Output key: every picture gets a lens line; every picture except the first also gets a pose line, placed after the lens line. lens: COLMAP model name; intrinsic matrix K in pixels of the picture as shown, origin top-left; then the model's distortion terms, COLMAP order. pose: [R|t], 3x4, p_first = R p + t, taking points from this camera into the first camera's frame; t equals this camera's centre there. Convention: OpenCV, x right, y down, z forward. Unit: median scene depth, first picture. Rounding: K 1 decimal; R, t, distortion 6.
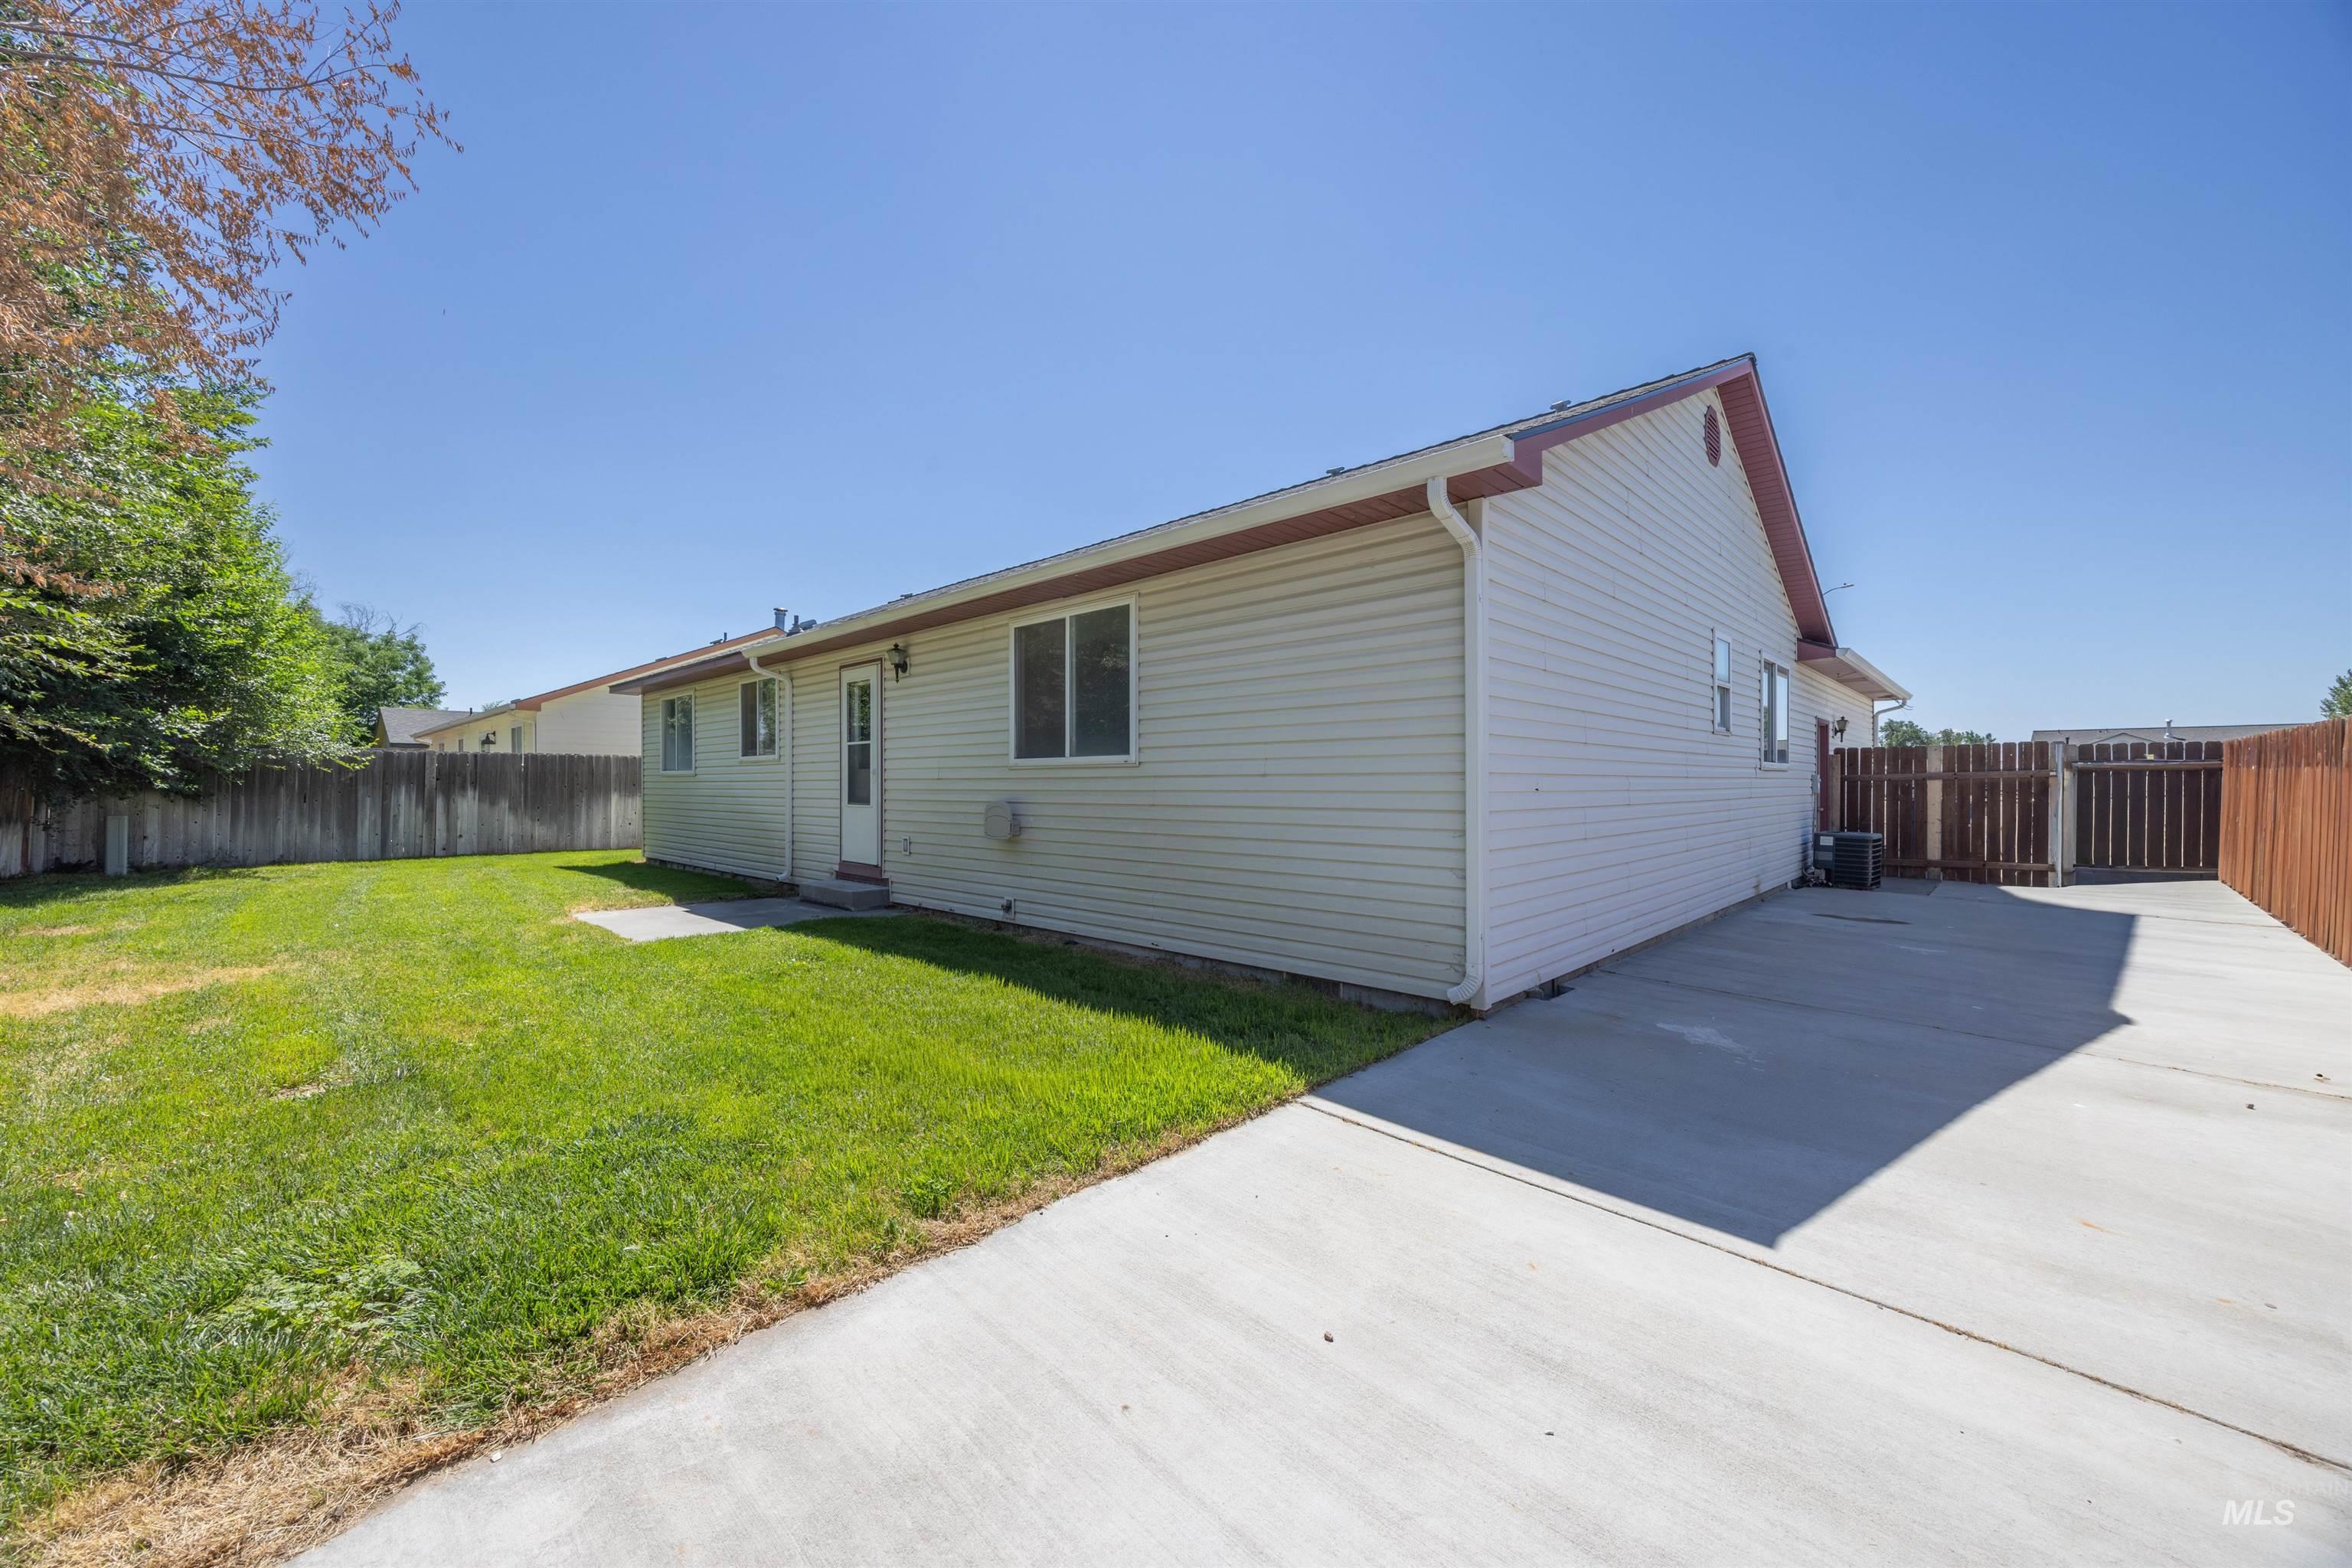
lens RADIAL K [[887.8, 0, 1174.1], [0, 887.8, 789.2], [0, 0, 1]] dist [0.000436, 0.000048]
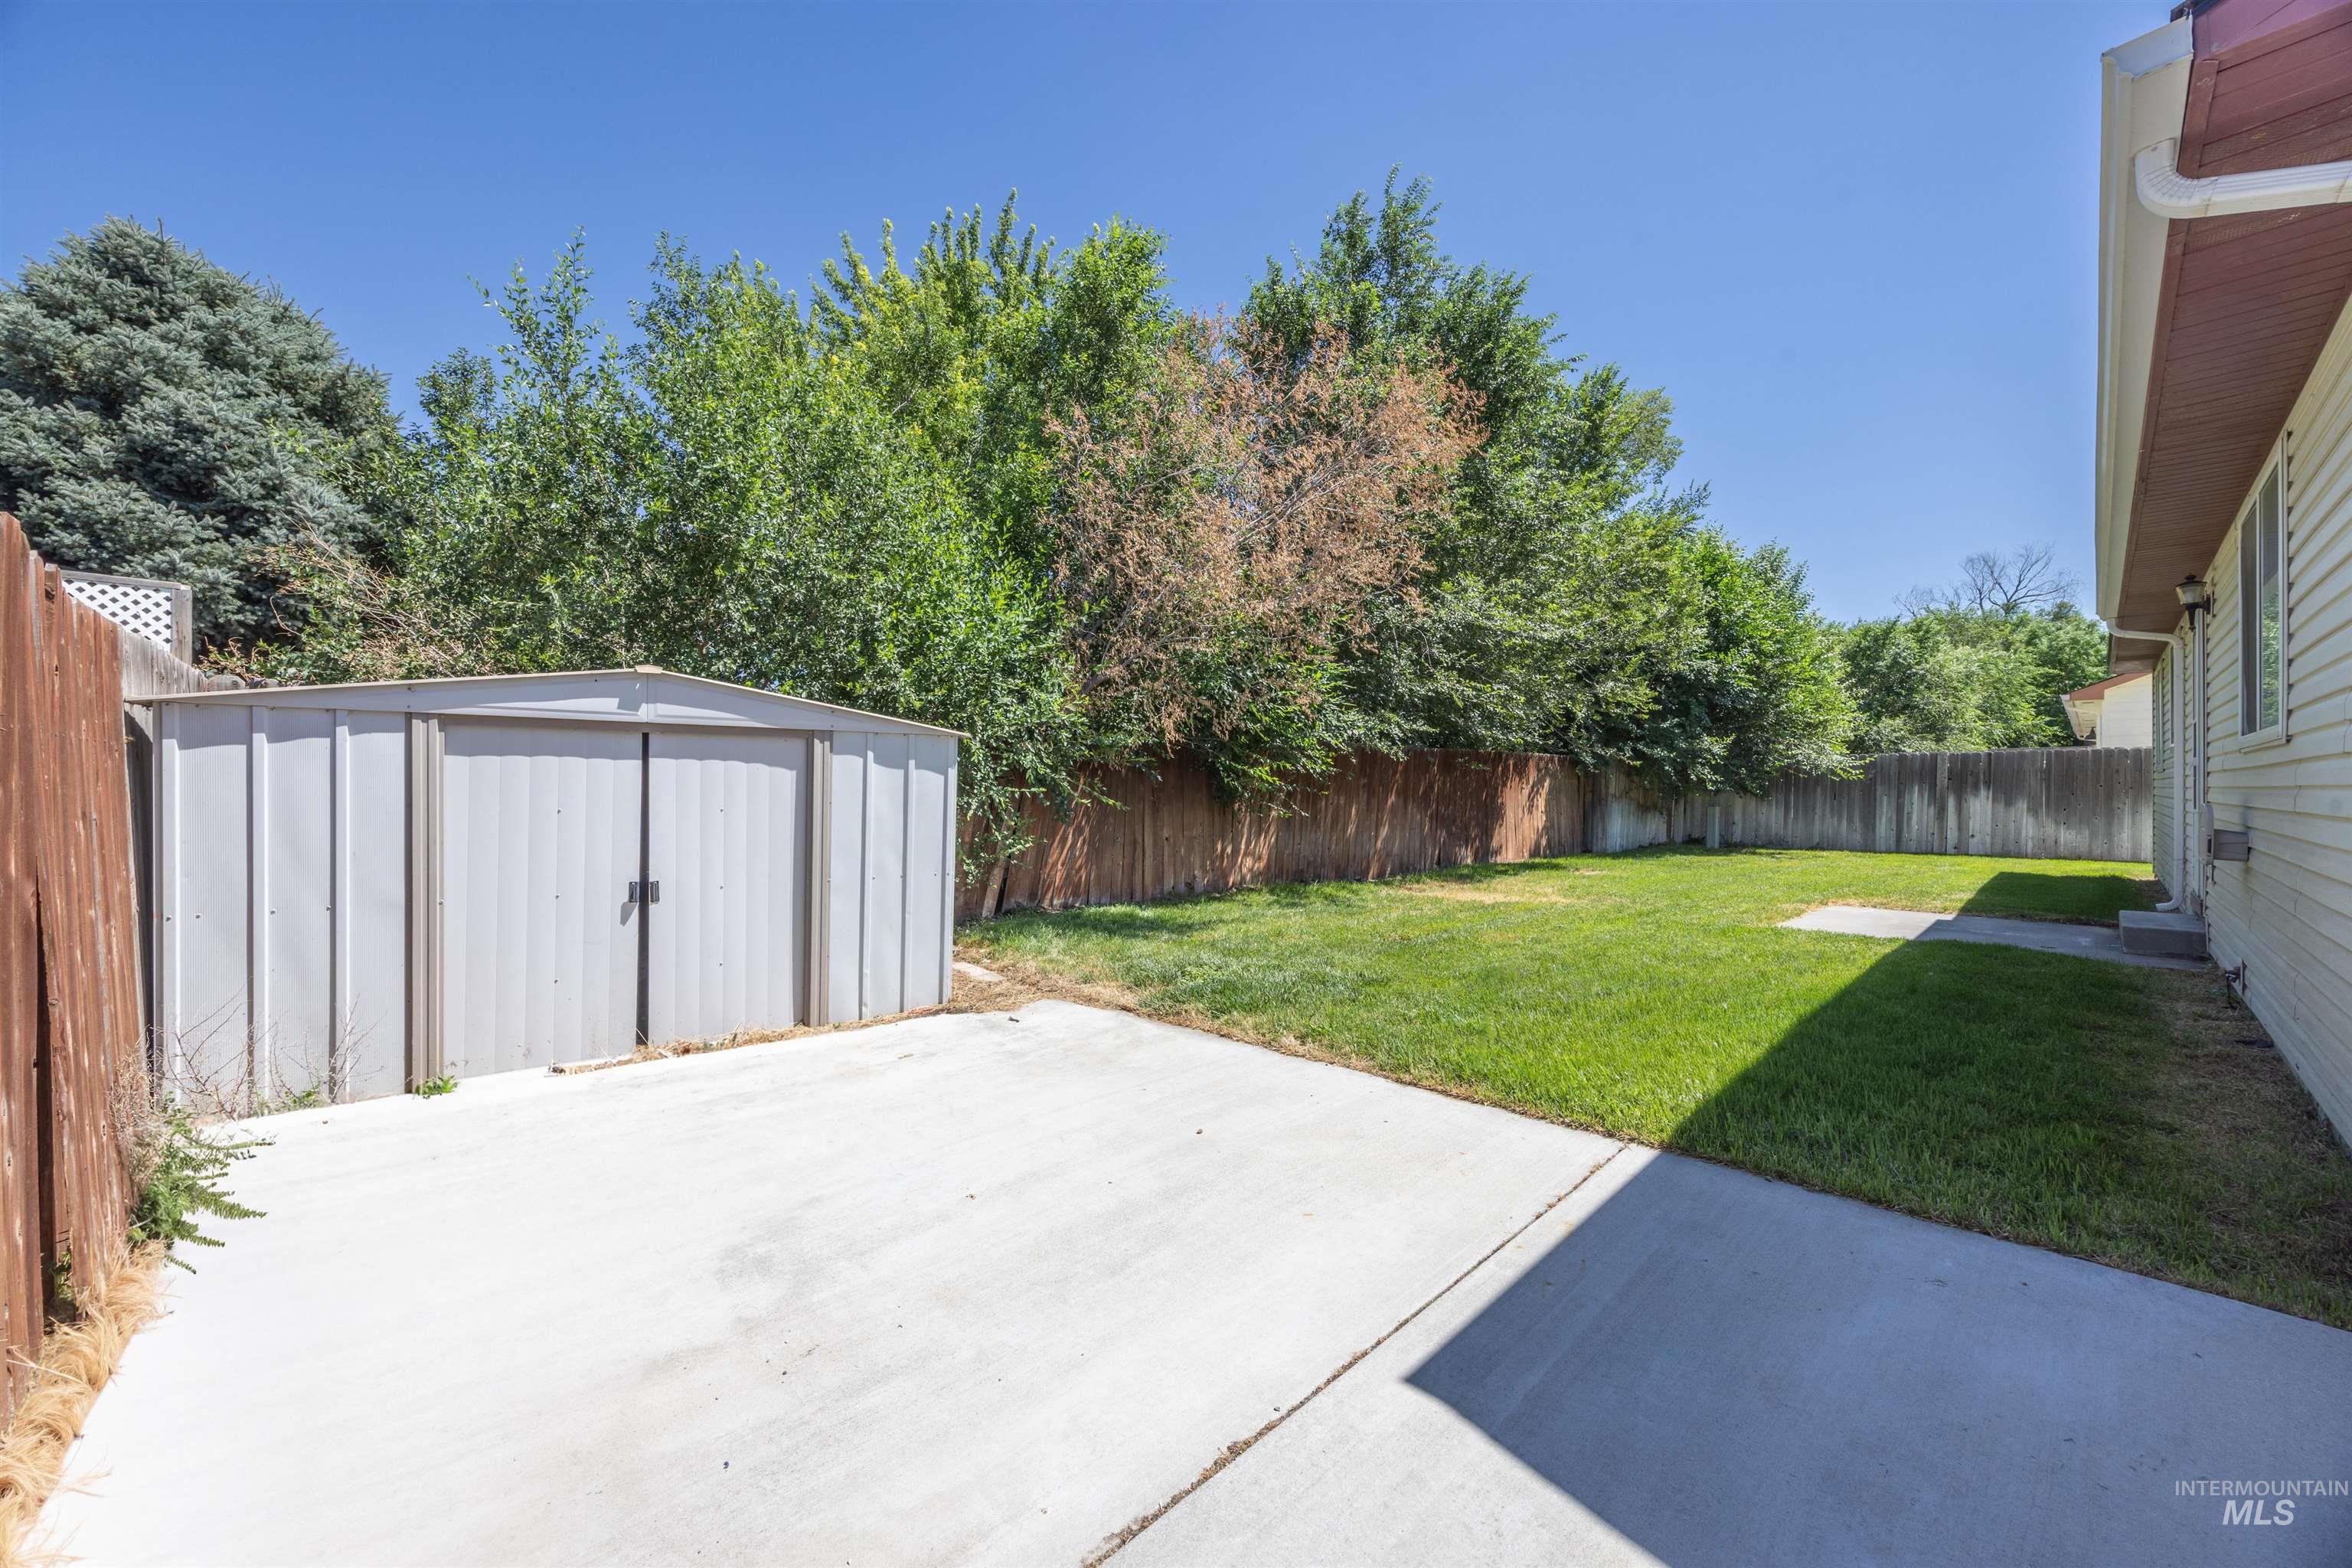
lens RADIAL K [[887.8, 0, 1173.9], [0, 887.8, 786.5], [0, 0, 1]] dist [0.000436, 0.000048]
pose [[-0.031408, -0.002451, -0.999504, 0.238408], [-0.001471, 0.999996, -0.002406, 0.001030], [0.999506, 0.001395, -0.031411, 0.136564]]
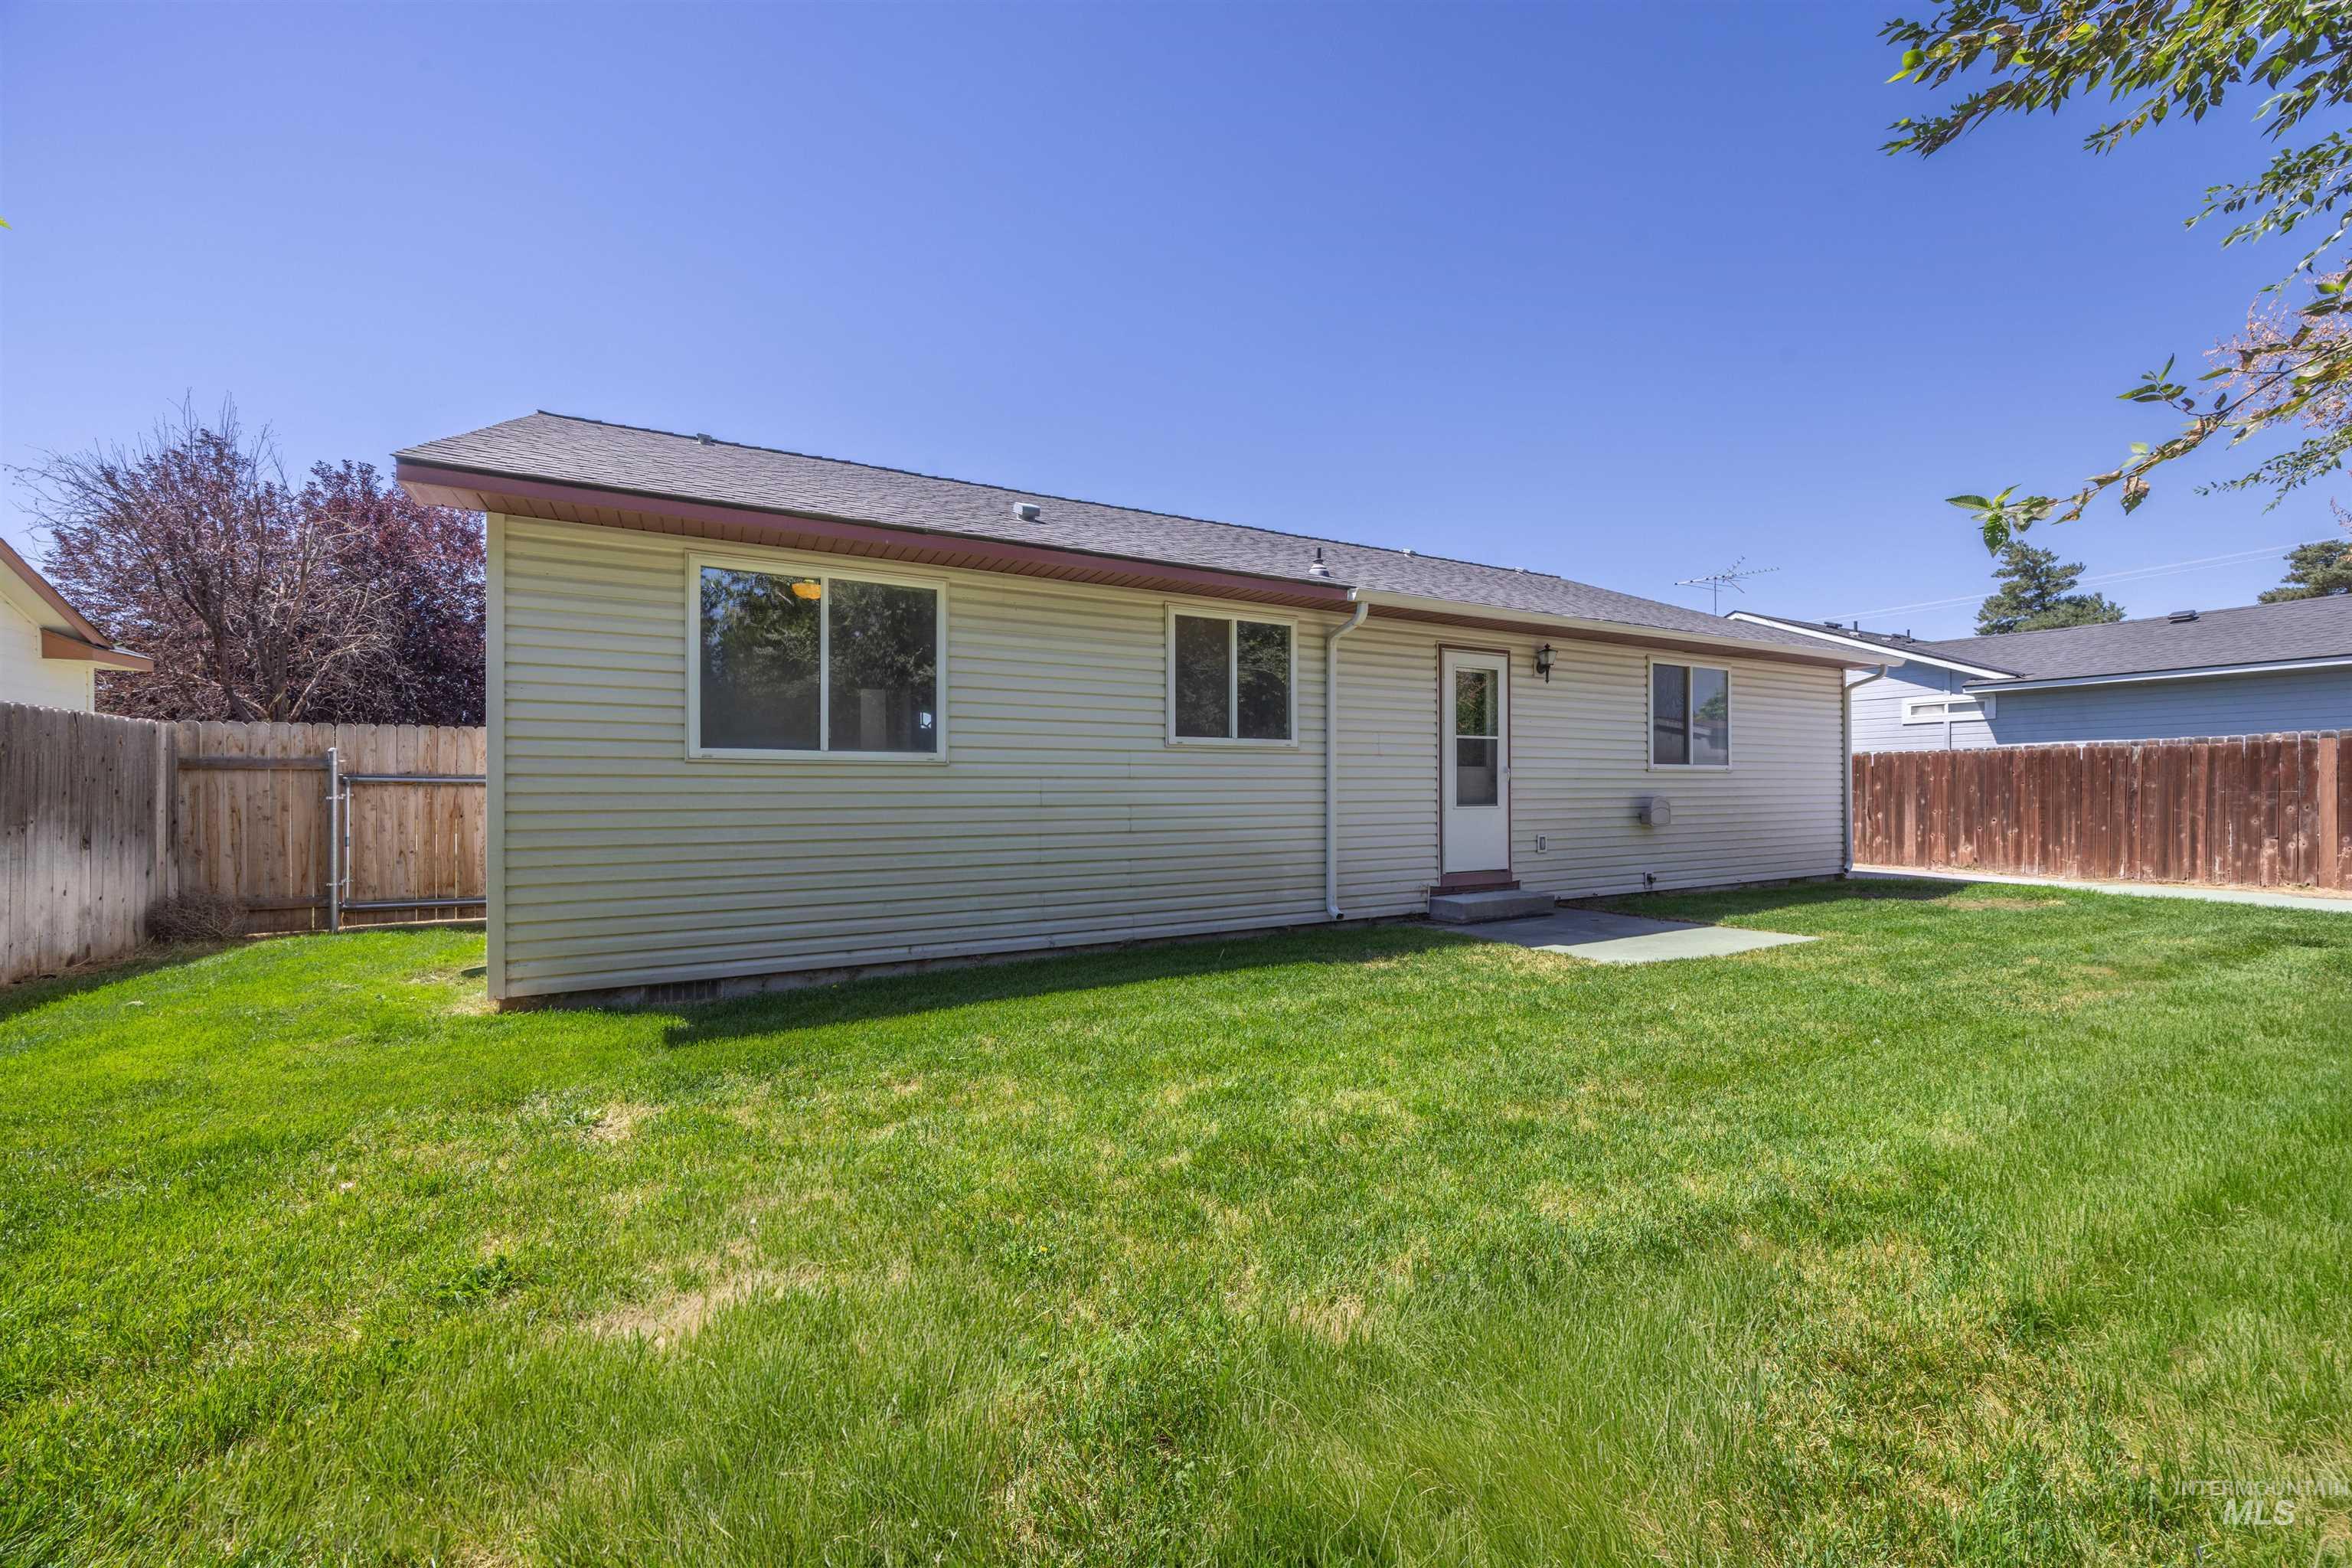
lens RADIAL K [[887.8, 0, 1176.4], [0, 887.8, 795.3], [0, 0, 1]] dist [0.000436, 0.000048]
pose [[0.294987, -0.000065, 0.955501, -1.847457], [0.010895, 0.999935, -0.003296, 0.009378], [-0.955439, 0.011383, 0.294968, 1.459938]]
